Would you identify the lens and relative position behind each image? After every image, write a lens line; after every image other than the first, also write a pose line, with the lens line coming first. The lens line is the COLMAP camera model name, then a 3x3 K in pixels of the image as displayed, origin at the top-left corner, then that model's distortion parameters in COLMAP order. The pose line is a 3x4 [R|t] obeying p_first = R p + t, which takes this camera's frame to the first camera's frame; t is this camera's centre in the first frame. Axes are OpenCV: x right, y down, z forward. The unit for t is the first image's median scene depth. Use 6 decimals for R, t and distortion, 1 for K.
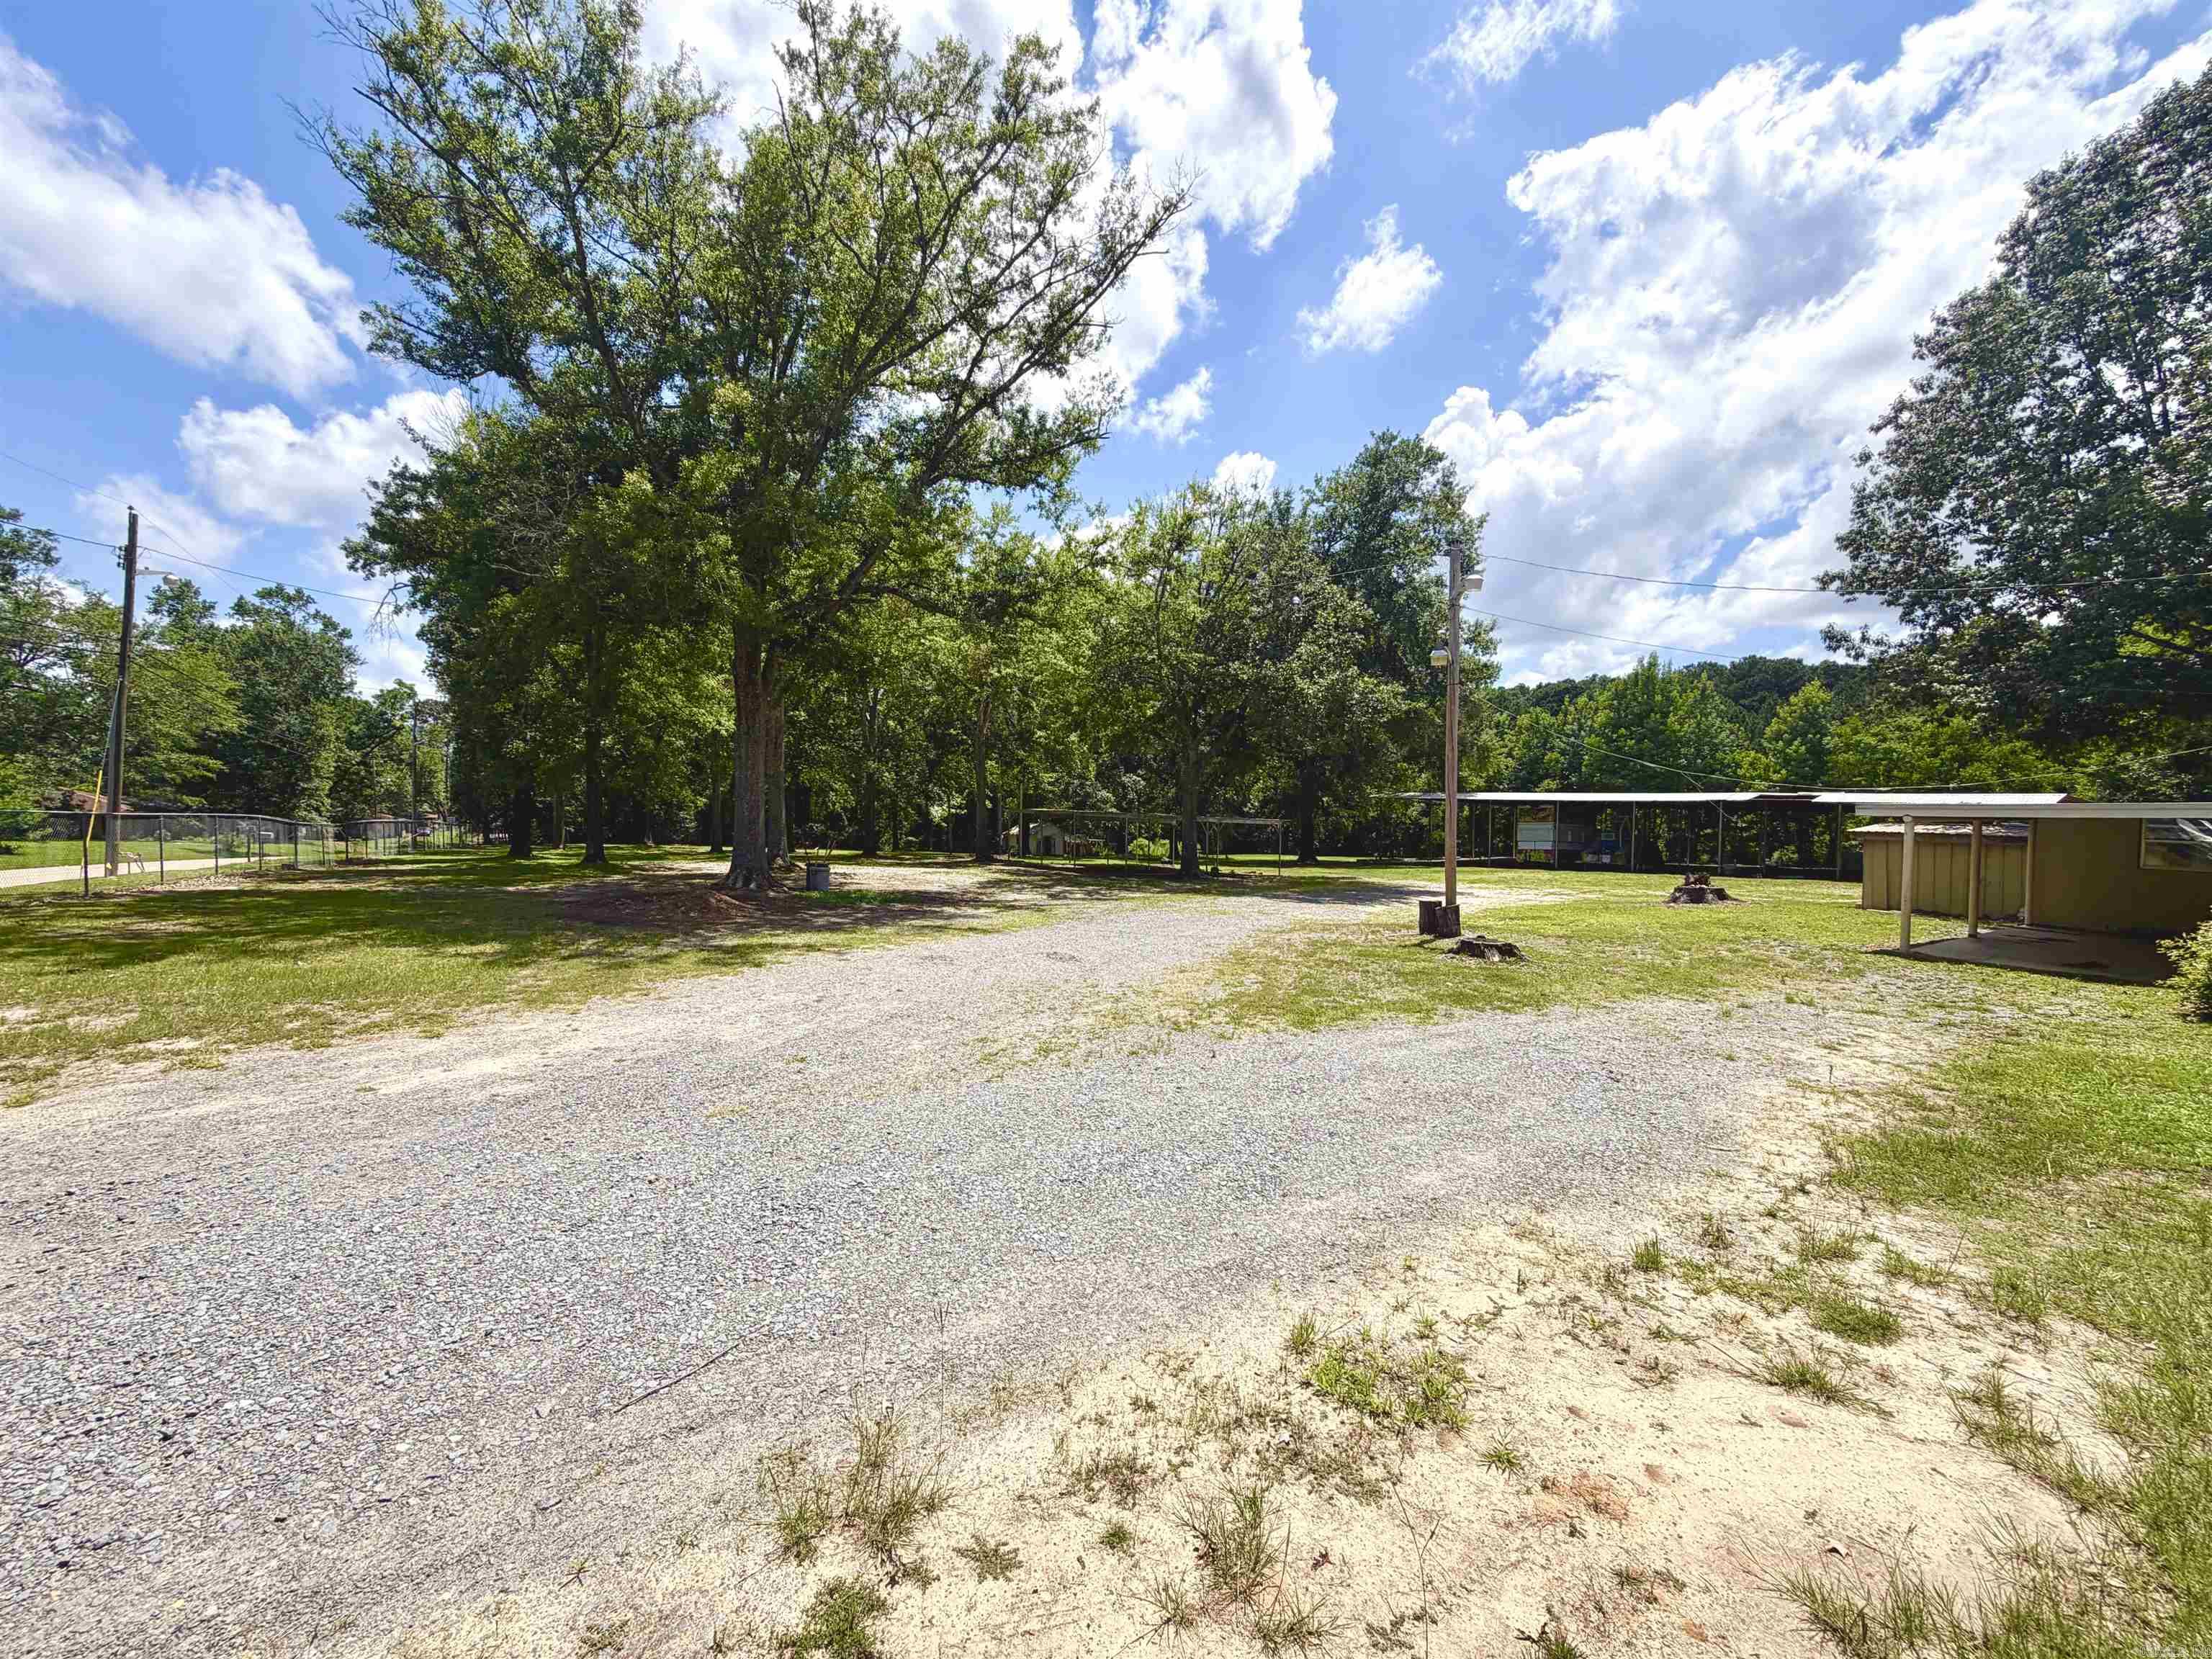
lens RADIAL K [[880.7, 0, 1104.5], [0, 880.7, 824.9], [0, 0, 1]] dist [-0.002701, -0.000047]
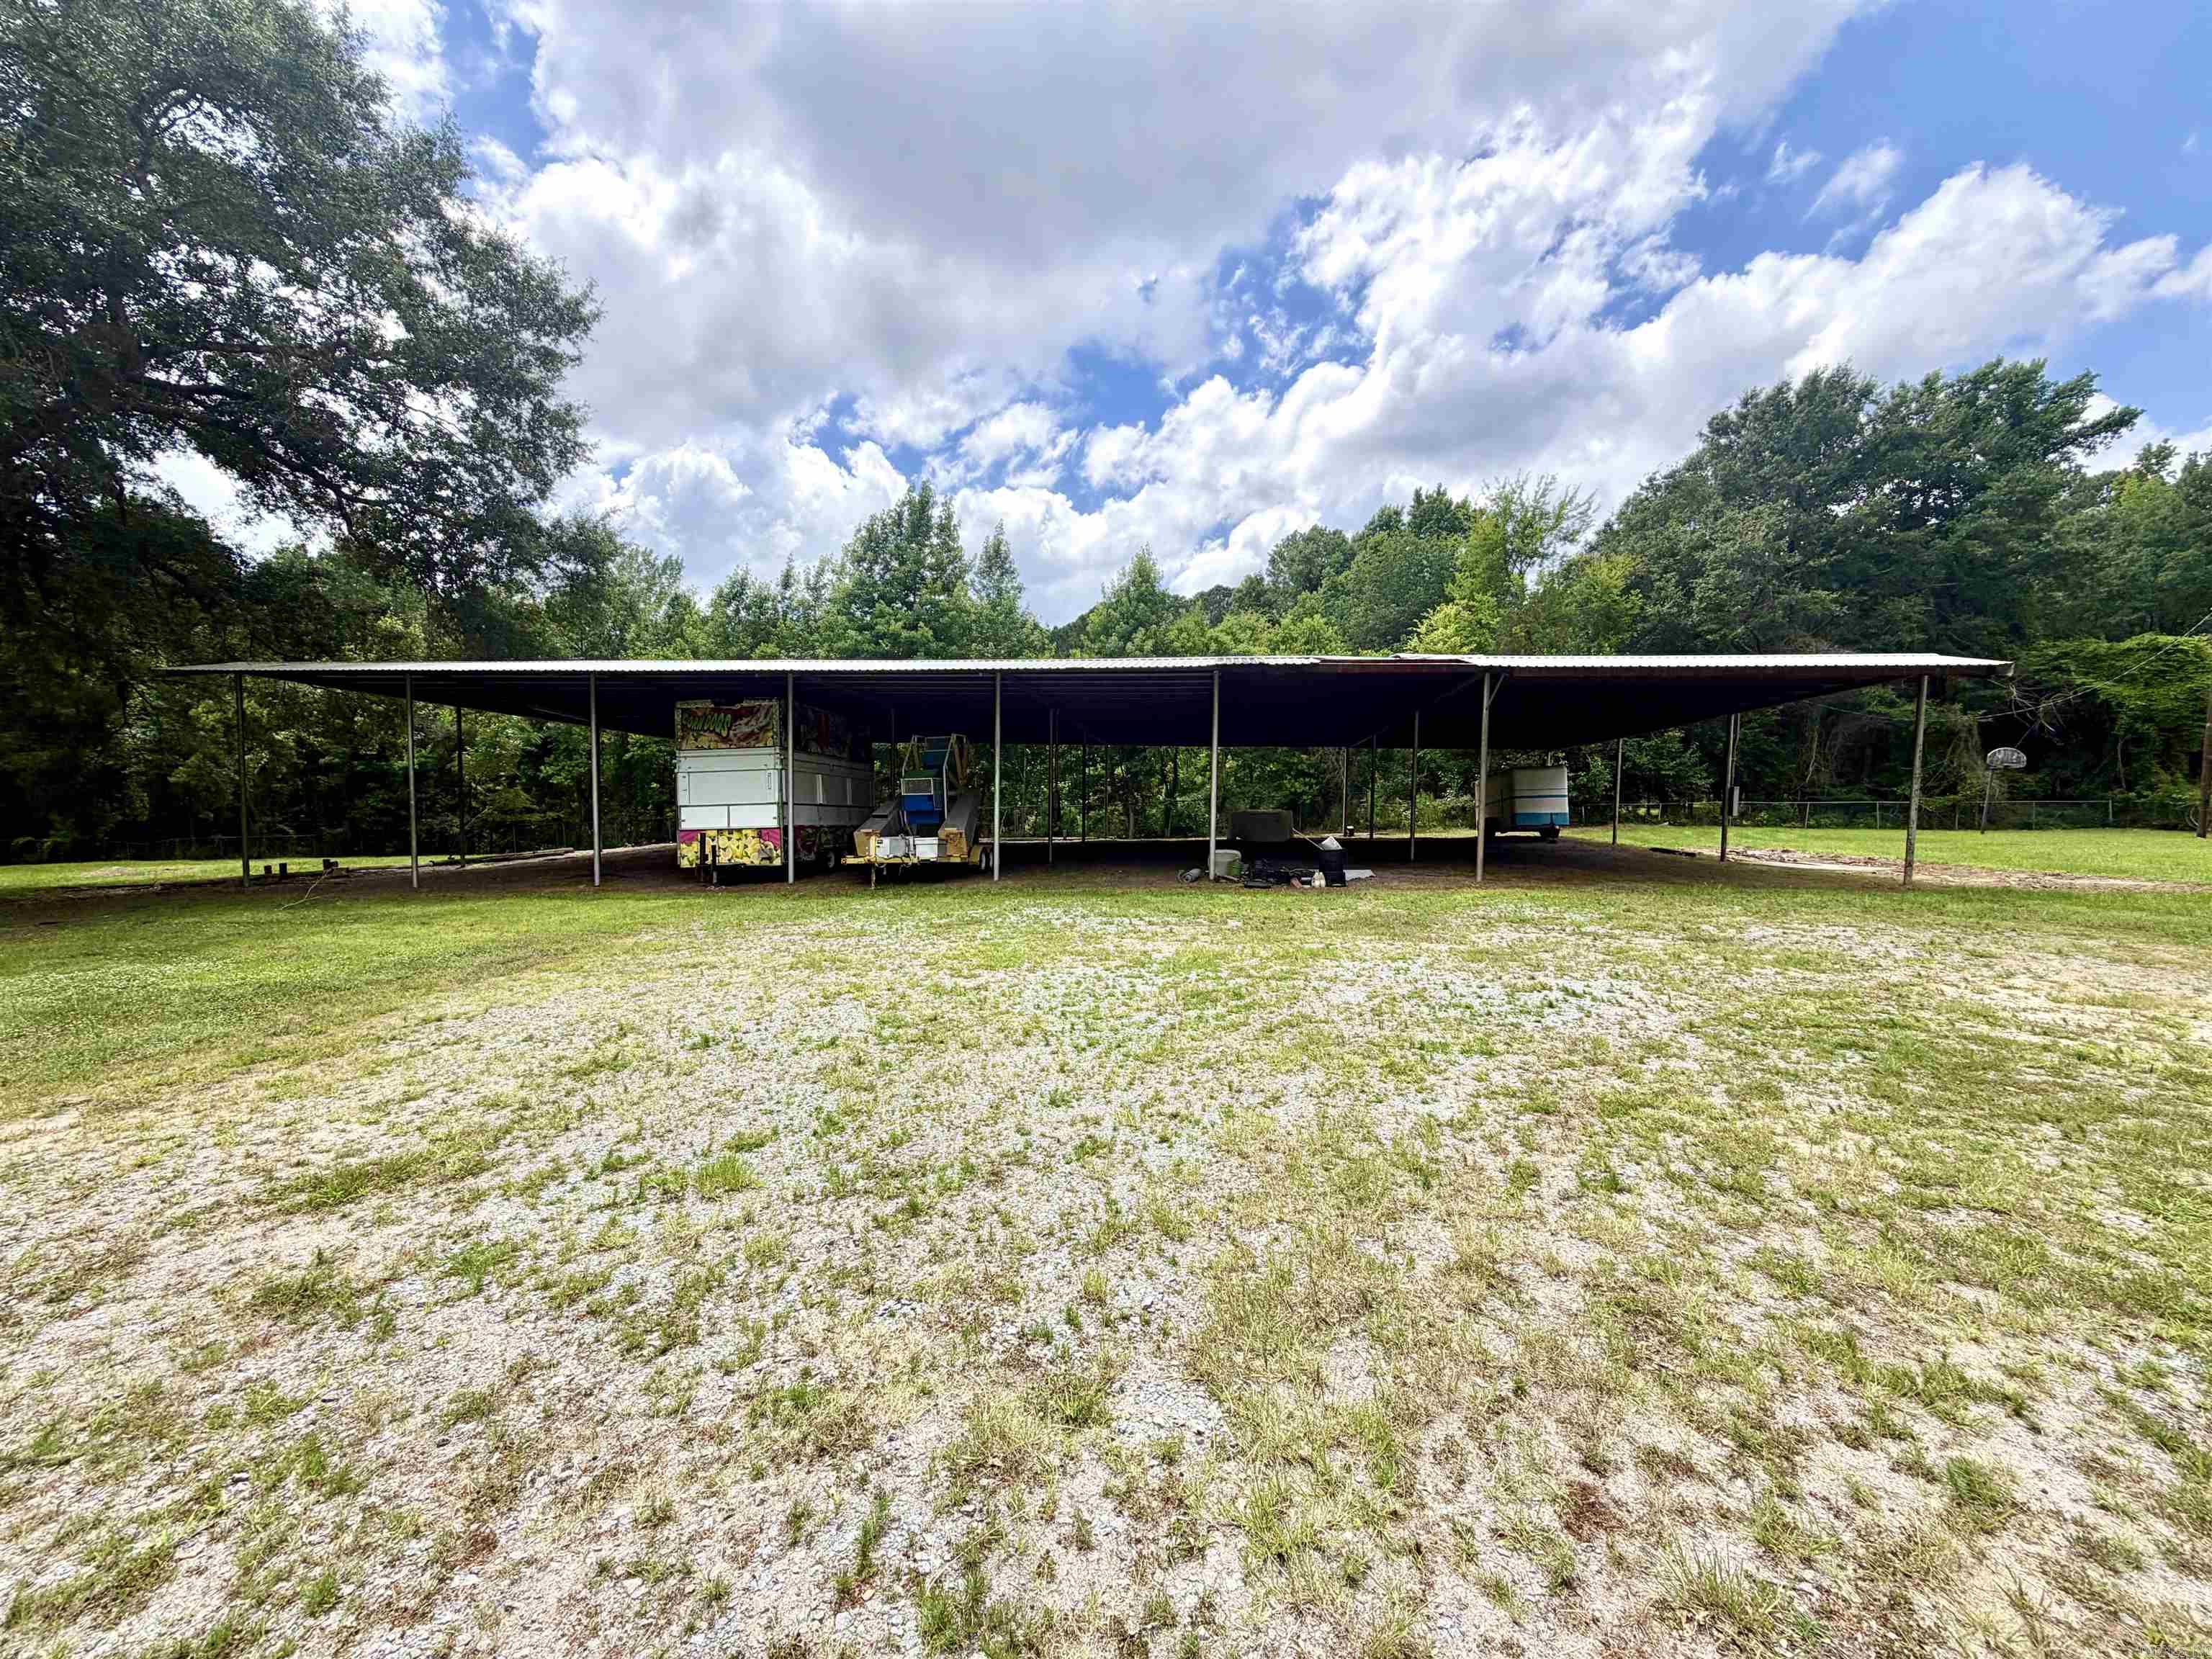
lens RADIAL K [[880.7, 0, 1103.4], [0, 880.7, 835.7], [0, 0, 1]] dist [-0.002701, -0.000047]
pose [[0.665890, -0.051268, 0.744287, 0.572381], [0.016754, 0.998412, 0.053783, 0.026229], [-0.745862, -0.023344, 0.665691, 1.149664]]
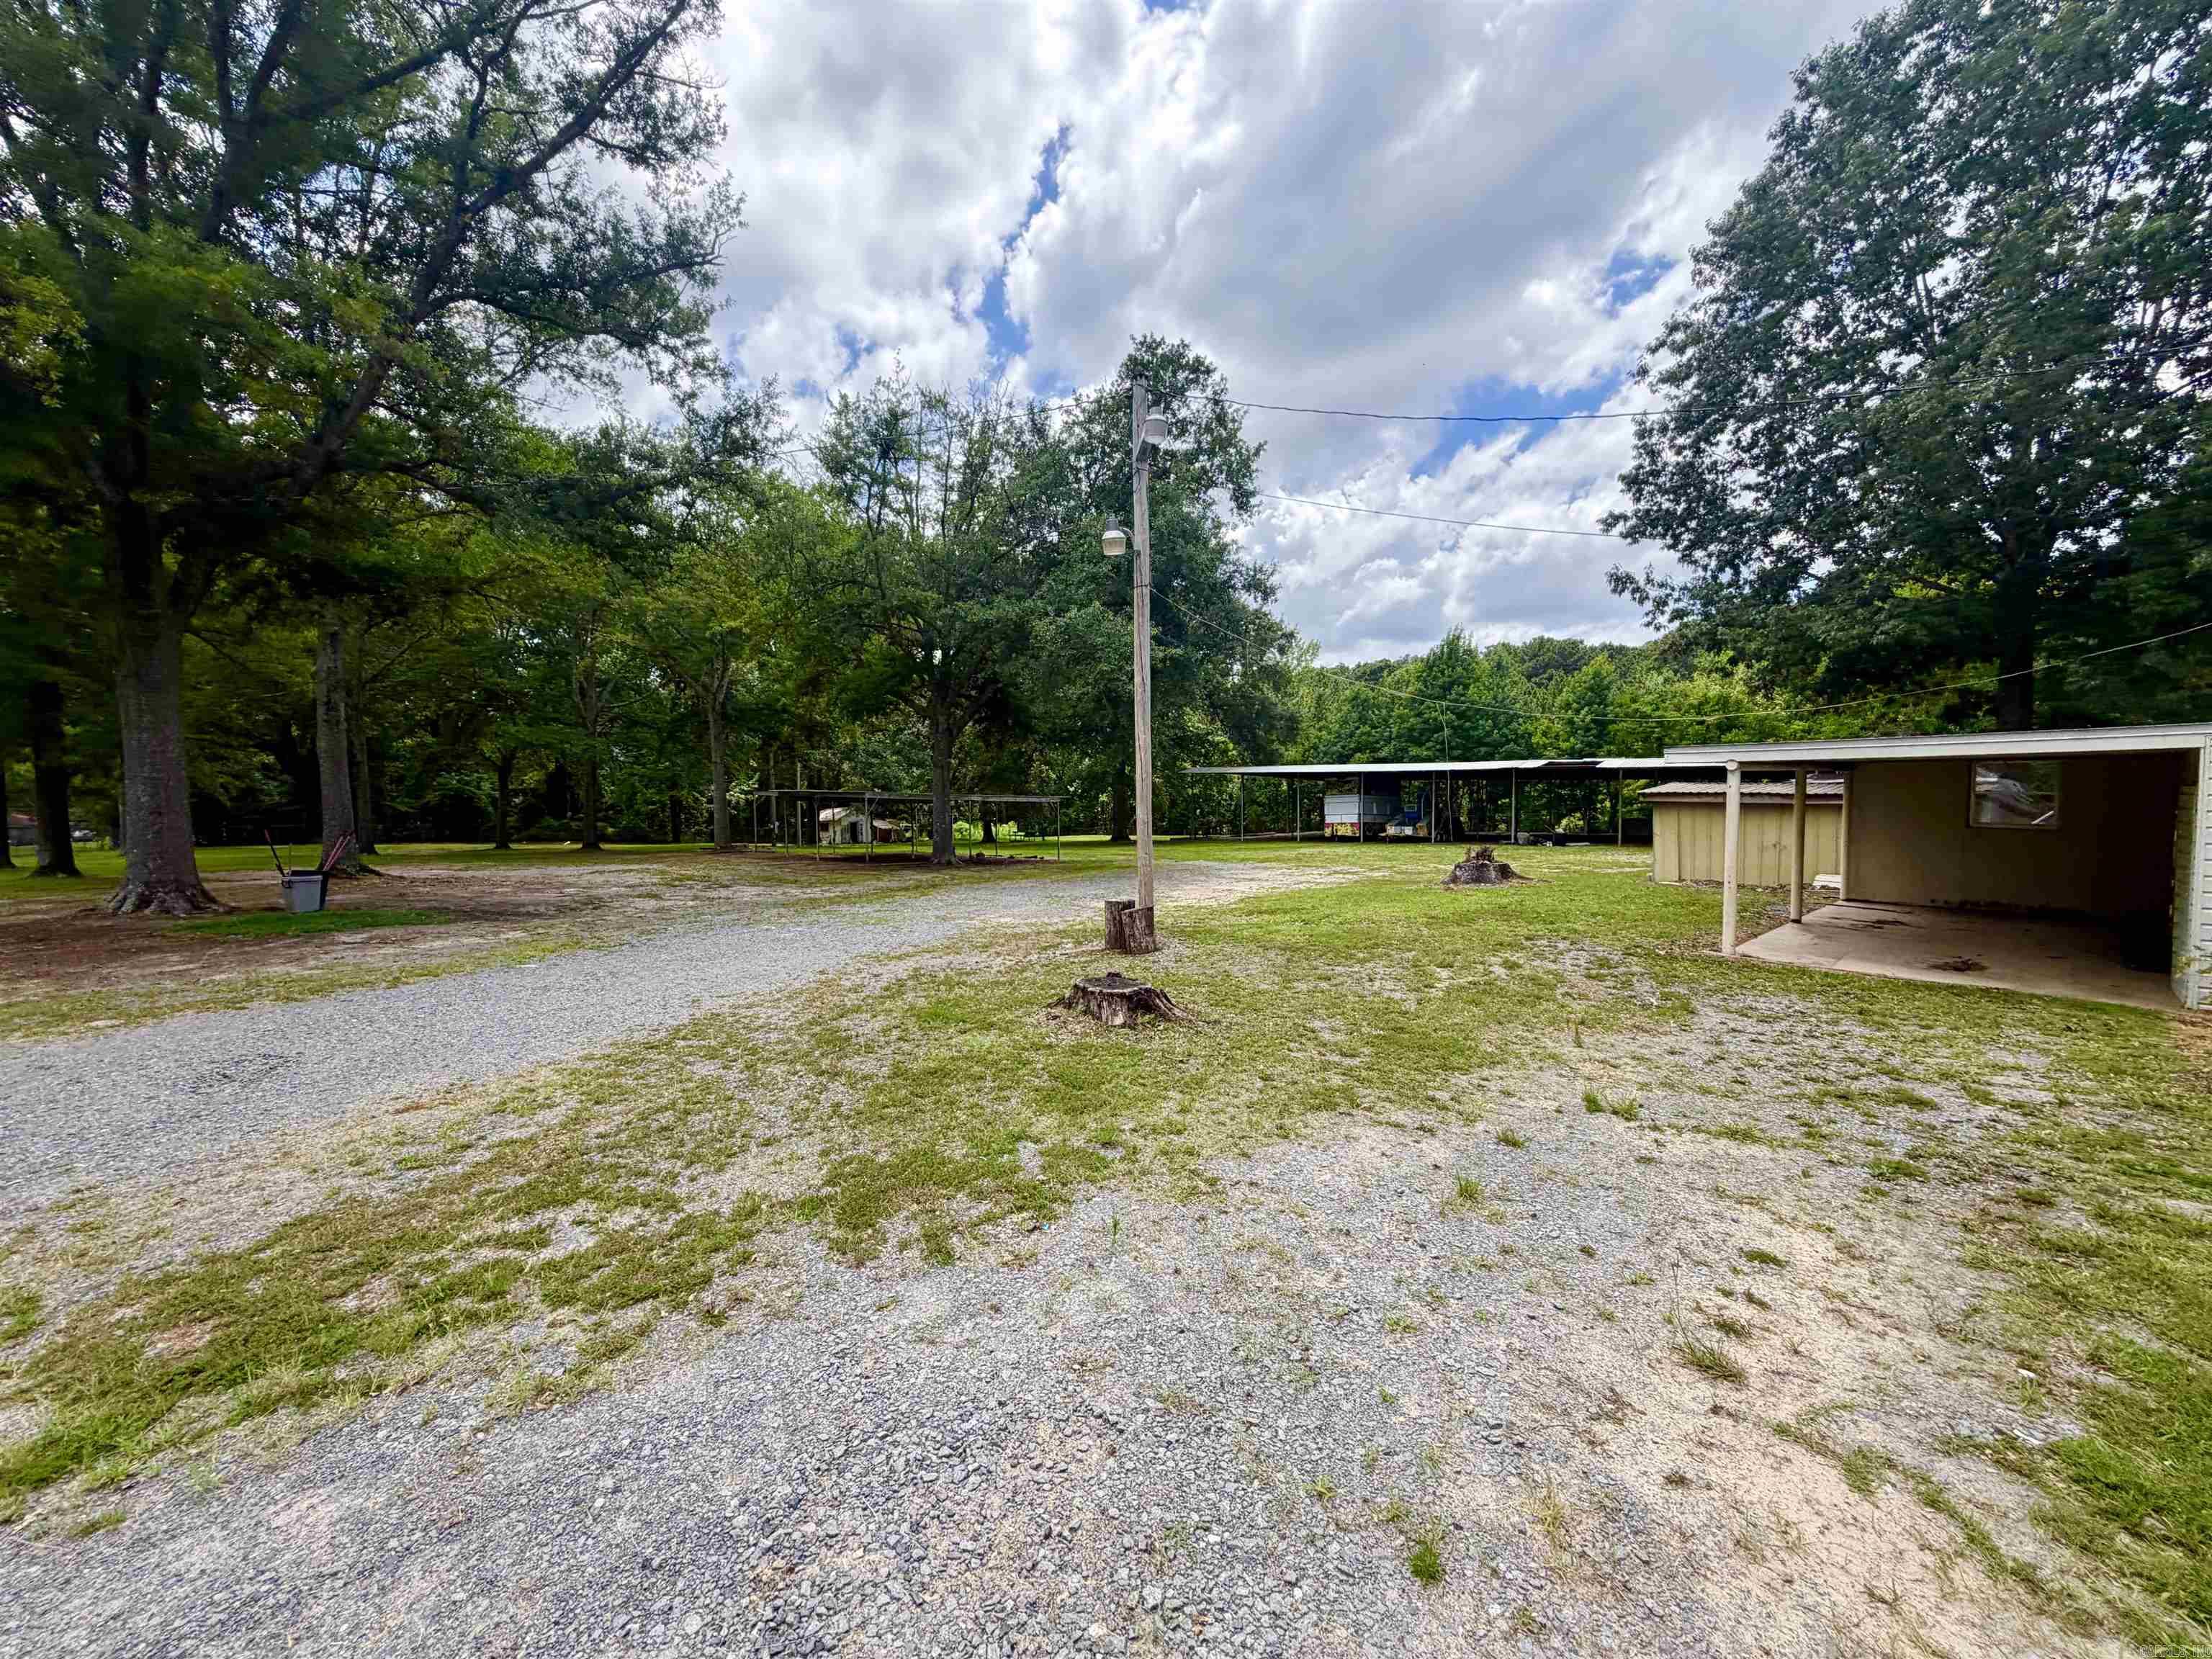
lens RADIAL K [[880.7, 0, 1113.2], [0, 880.7, 824.5], [0, 0, 1]] dist [-0.002701, -0.000047]
pose [[0.984200, -0.026825, 0.175016, 0.126402], [0.023290, 0.999482, 0.022223, 0.004713], [-0.175521, -0.017796, 0.984315, 0.161672]]
